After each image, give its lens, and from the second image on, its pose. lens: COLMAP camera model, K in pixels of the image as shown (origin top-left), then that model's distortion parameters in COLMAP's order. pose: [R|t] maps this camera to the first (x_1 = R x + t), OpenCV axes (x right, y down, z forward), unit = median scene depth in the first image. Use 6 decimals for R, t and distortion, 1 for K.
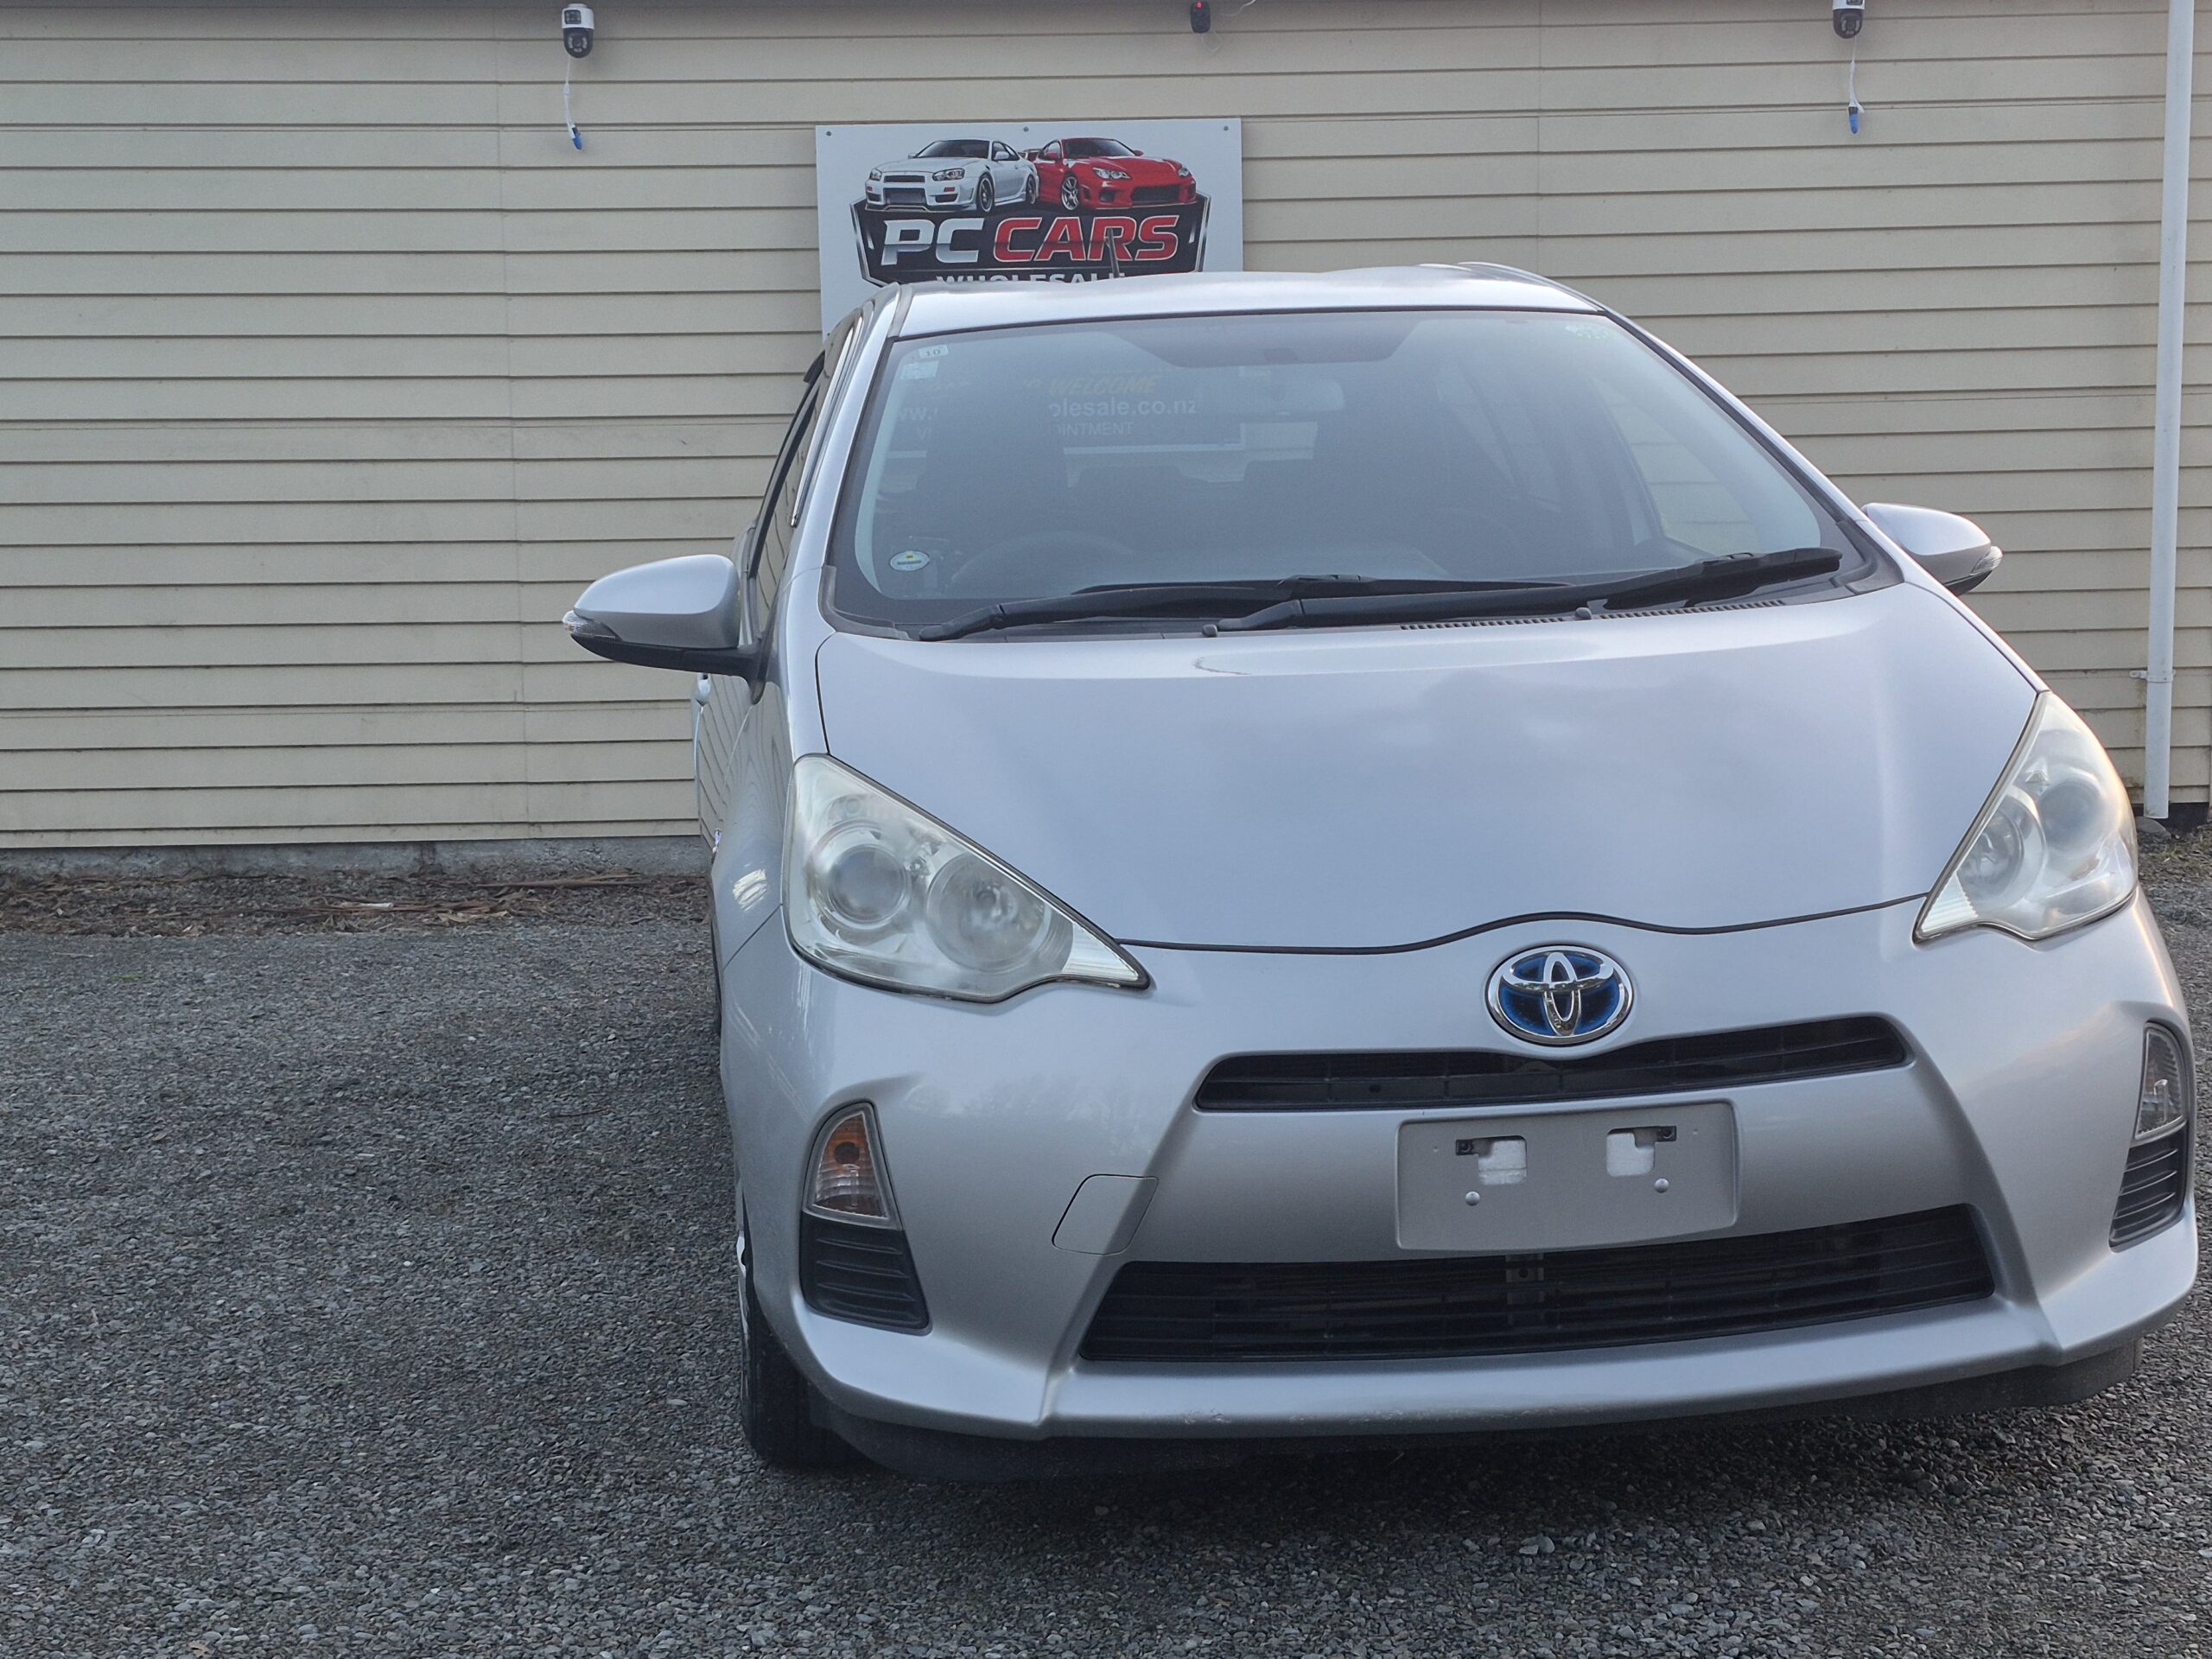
lens RADIAL K [[3367.9, 0, 1107.1], [0, 3367.9, 809.4], [0, 0, 1]] dist [0.115185, 0.000000]
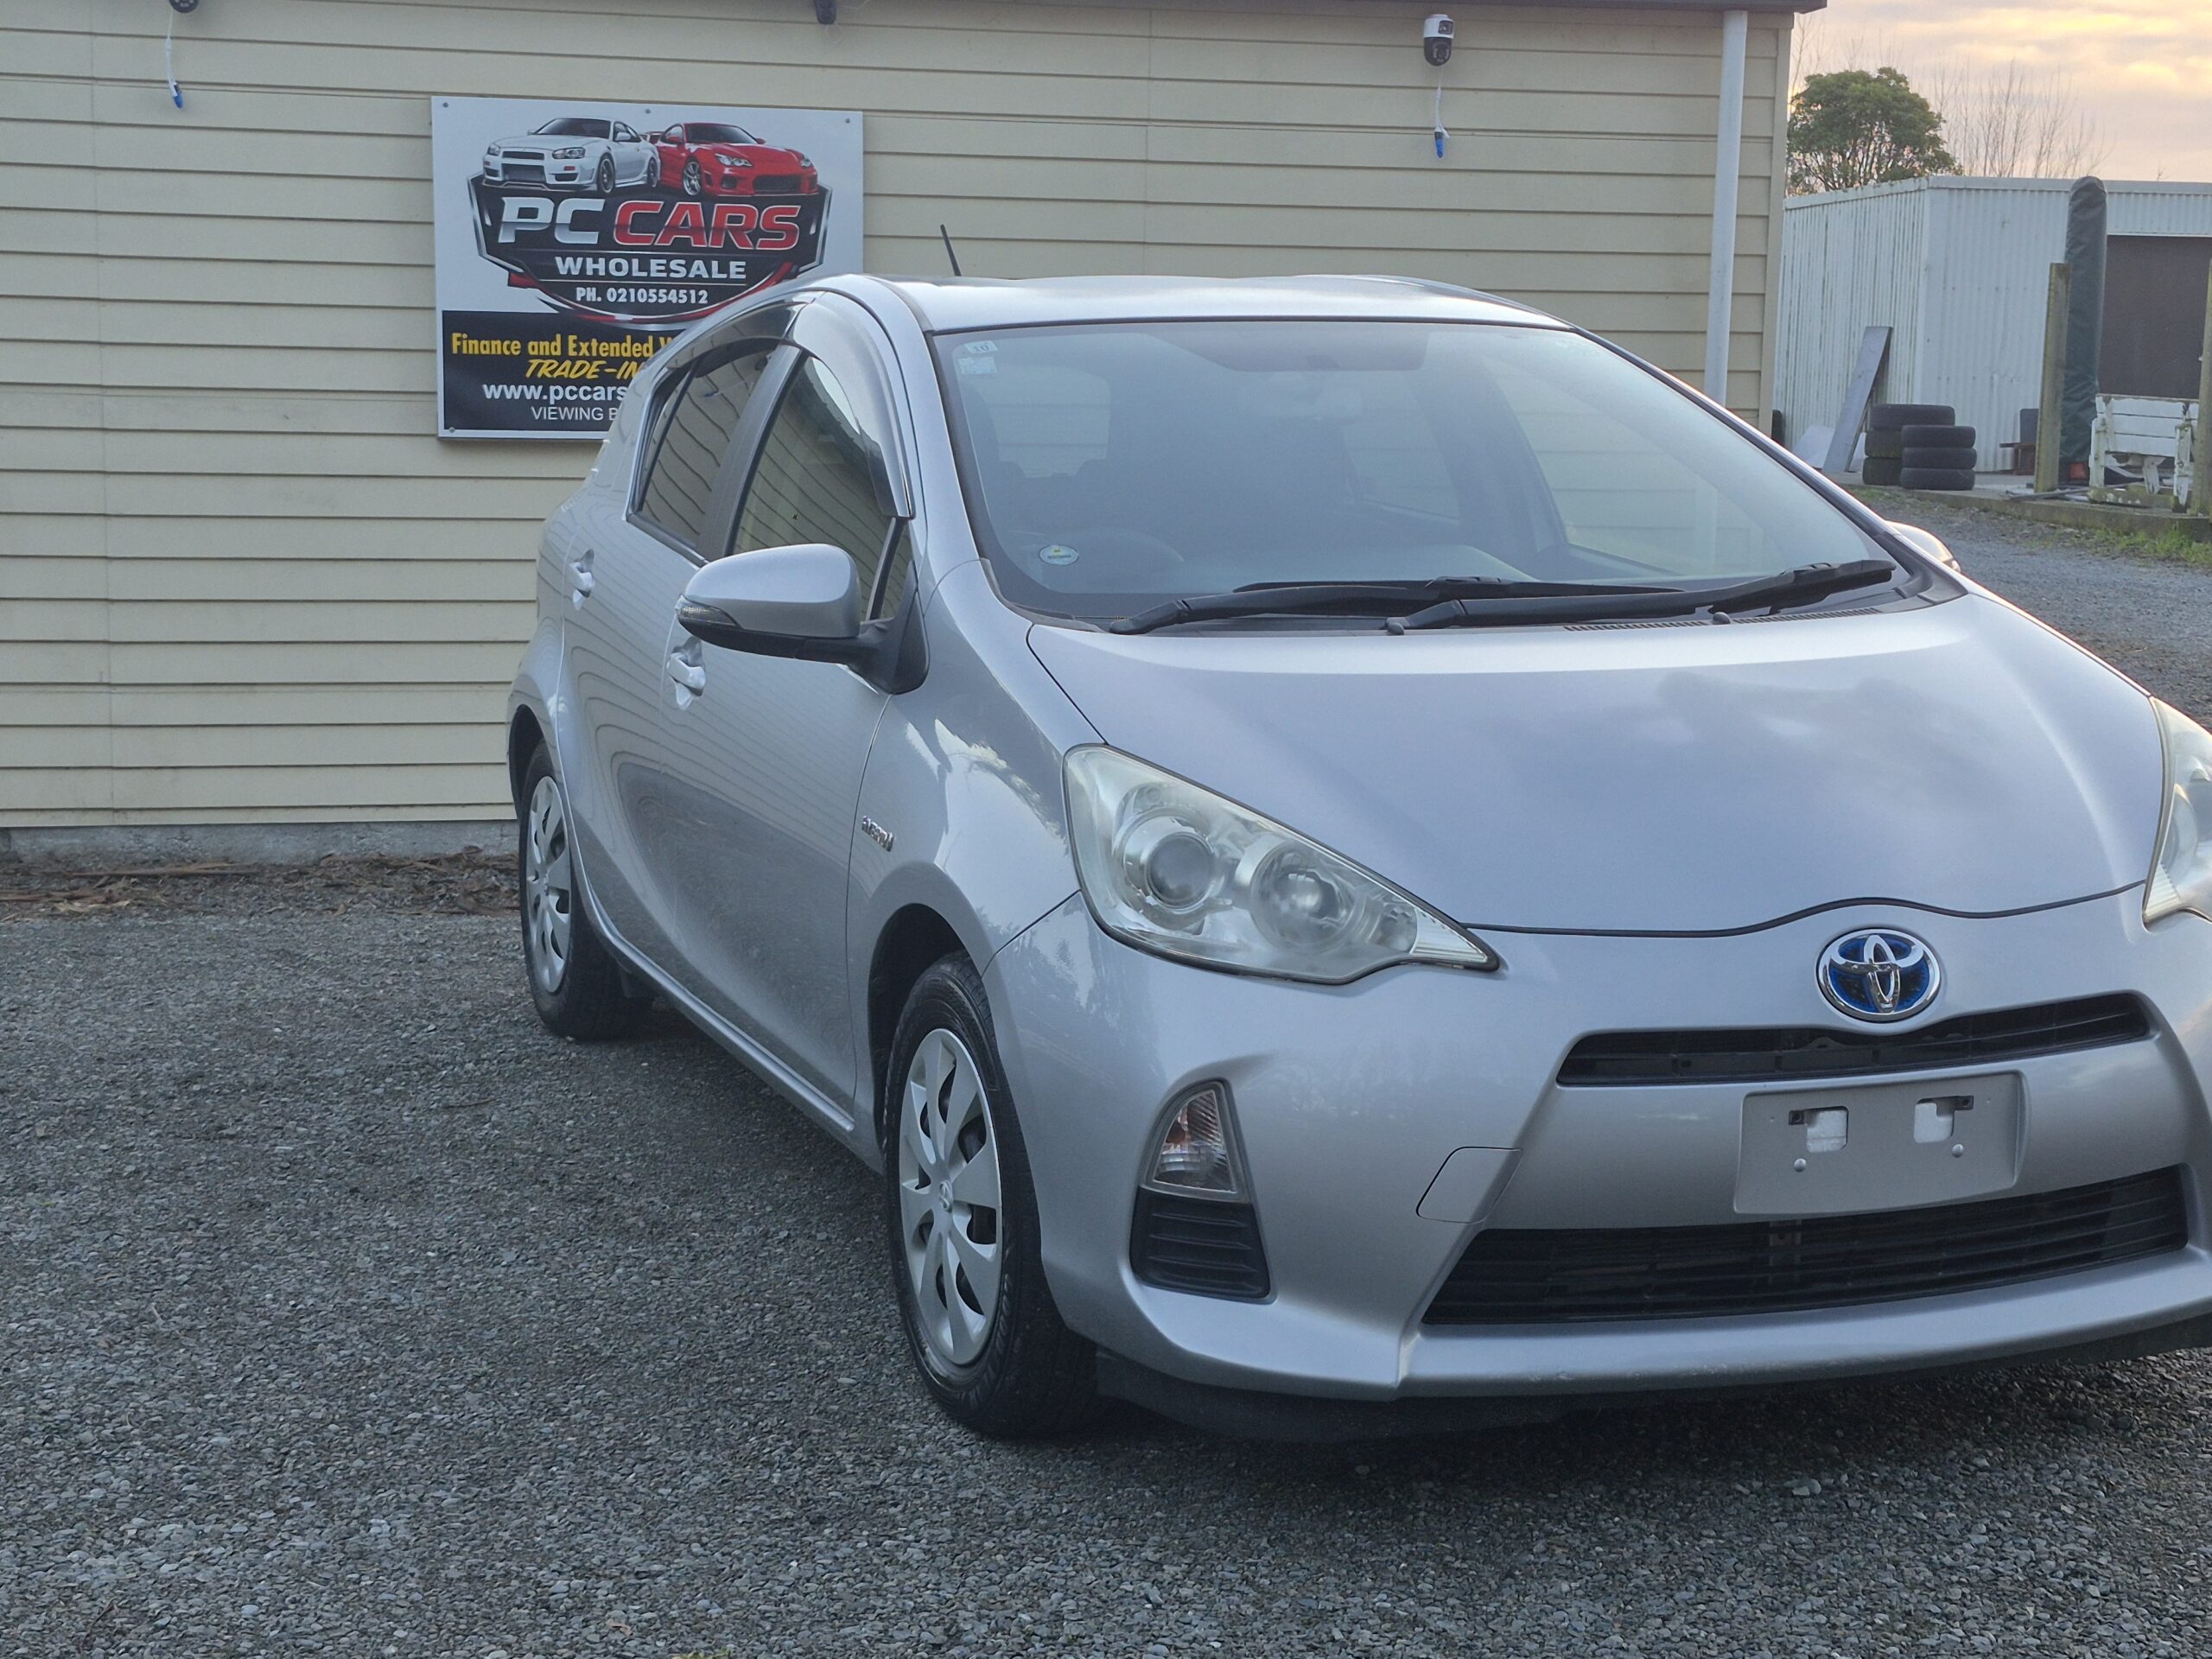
lens RADIAL K [[3367.9, 0, 1107.4], [0, 3367.9, 844.3], [0, 0, 1]] dist [0.115185, 0.000000]
pose [[0.979801, 0.004064, 0.199934, -0.251367], [-0.006576, 0.999908, 0.011902, 0.001778], [-0.199867, -0.012977, 0.979737, -0.005203]]
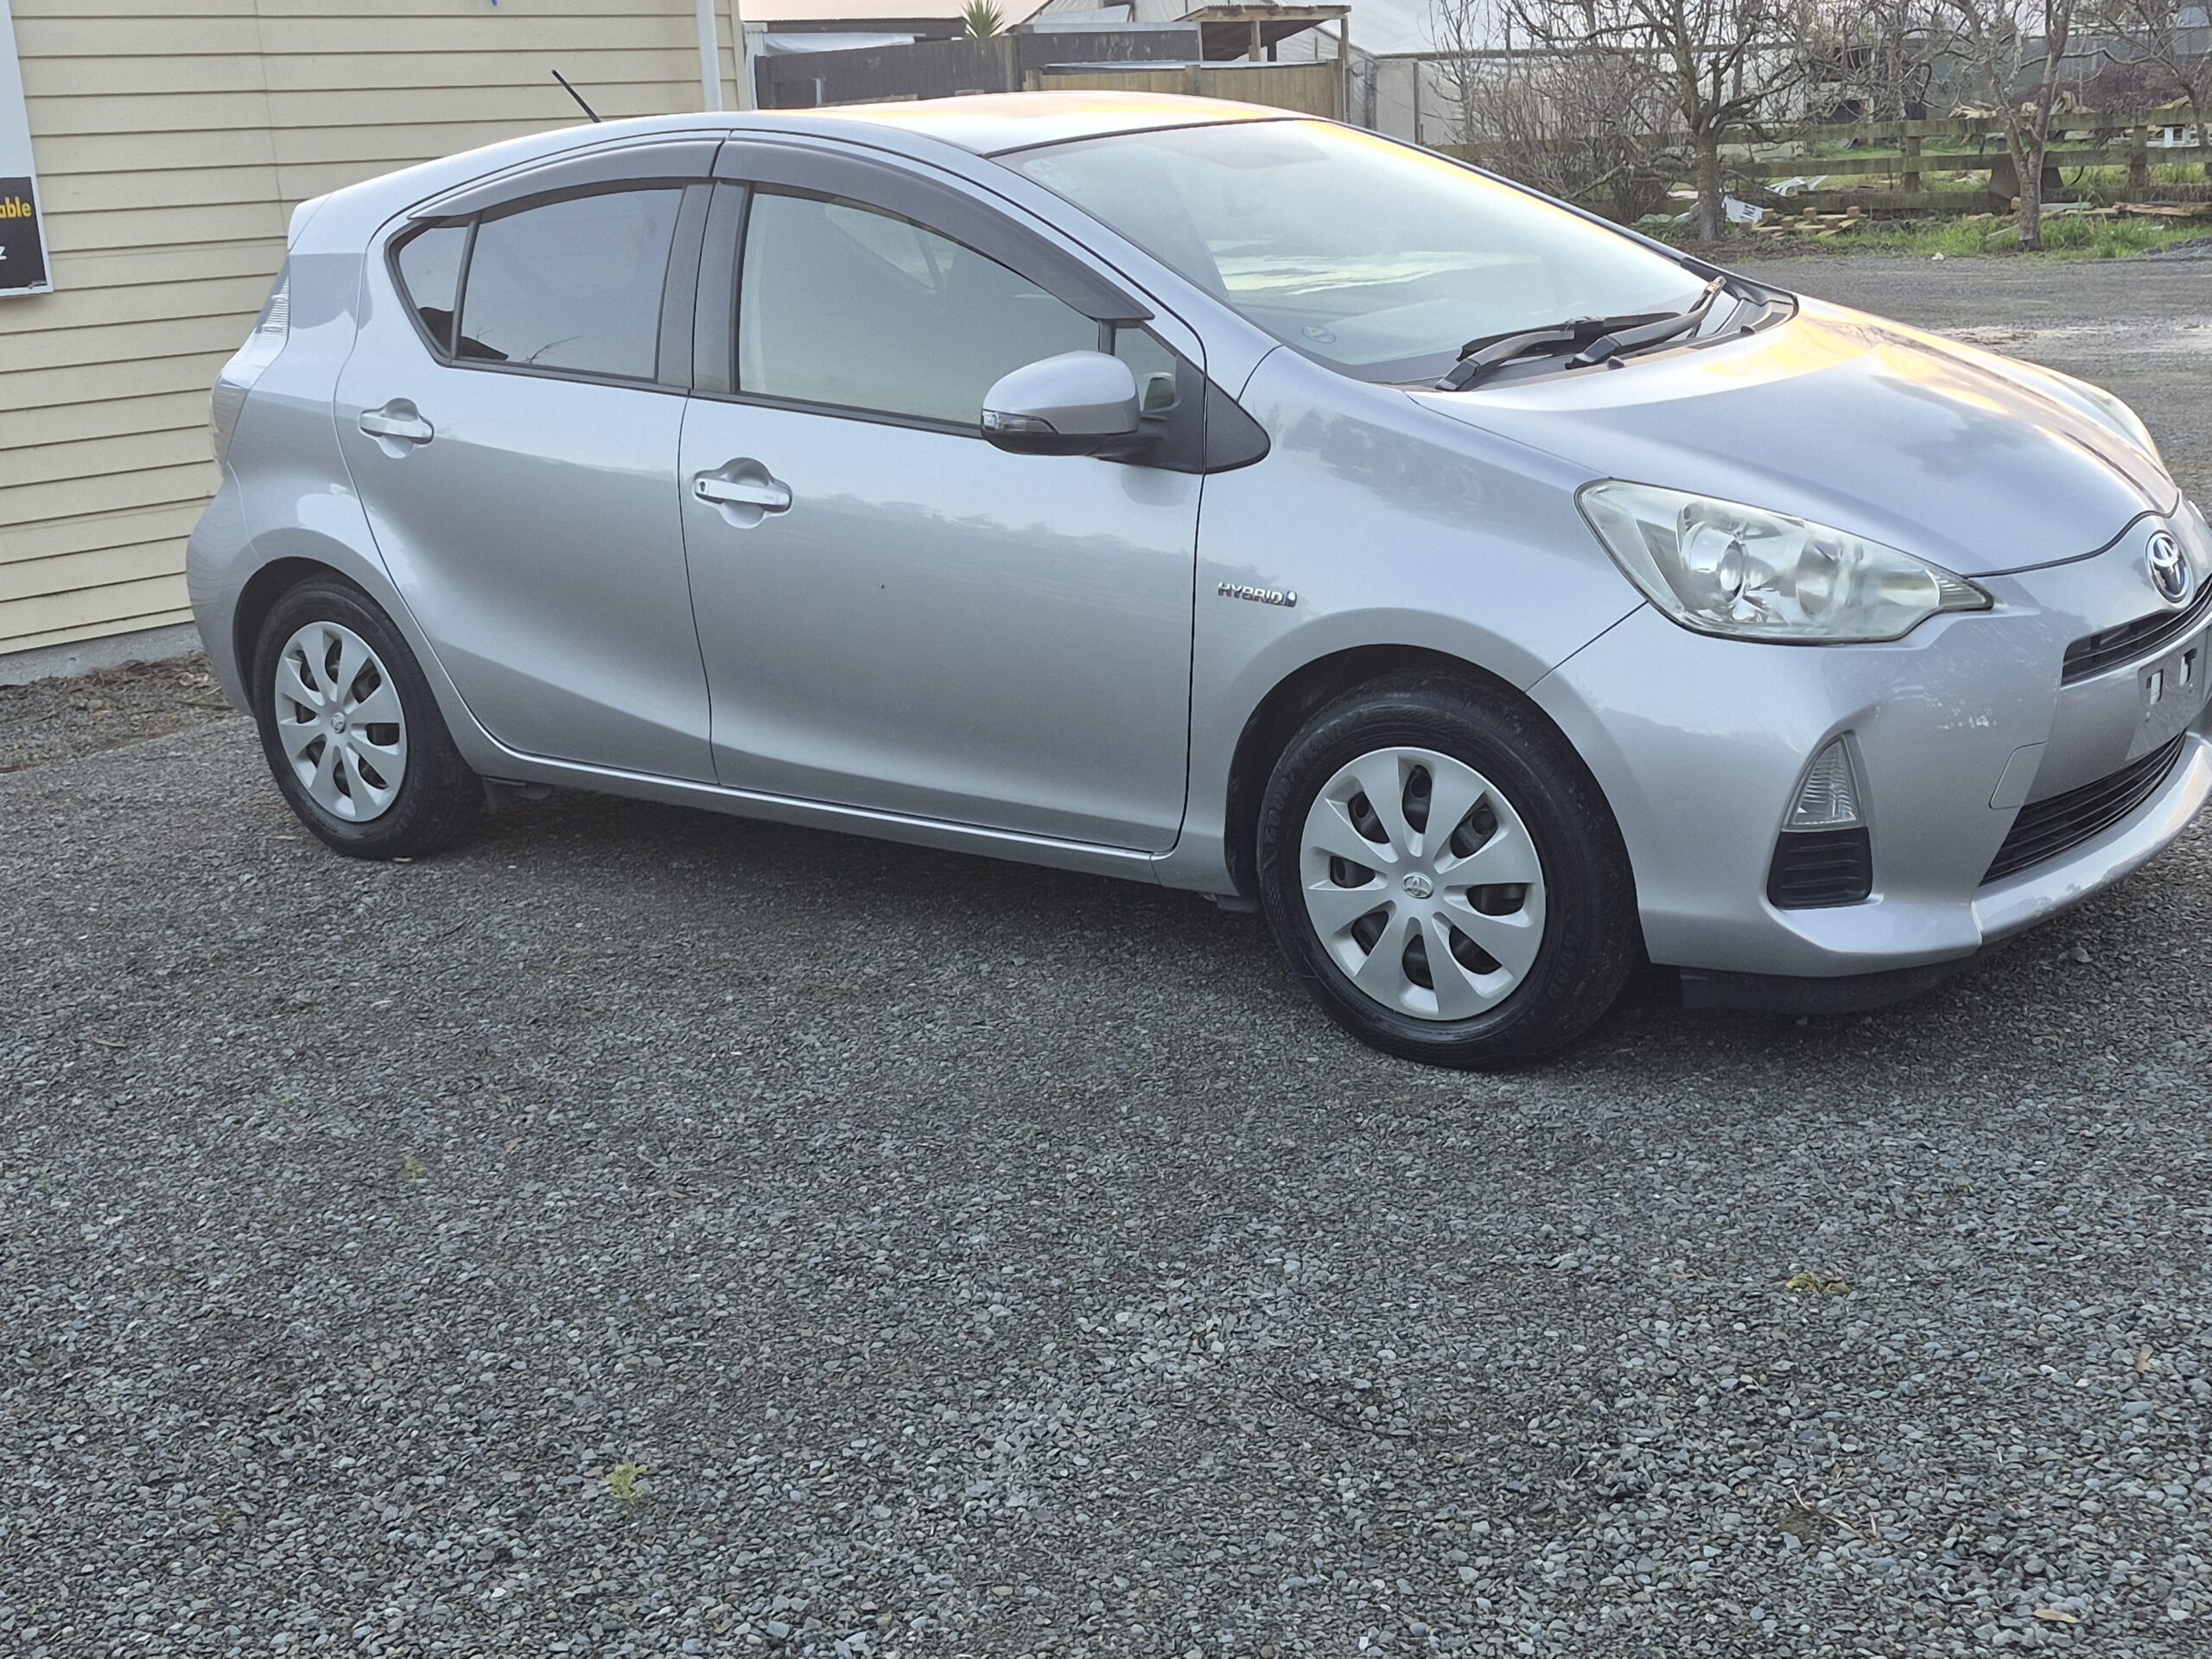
lens RADIAL K [[2583.6, 0, 1106.0], [0, 2583.6, 828.9], [0, 0, 1]] dist [0.101310, 0.000000]
pose [[0.736258, -0.198601, 0.646901, -0.743084], [0.131427, 0.979727, 0.151200, -0.051160], [-0.663815, -0.026302, 0.747434, 0.361368]]
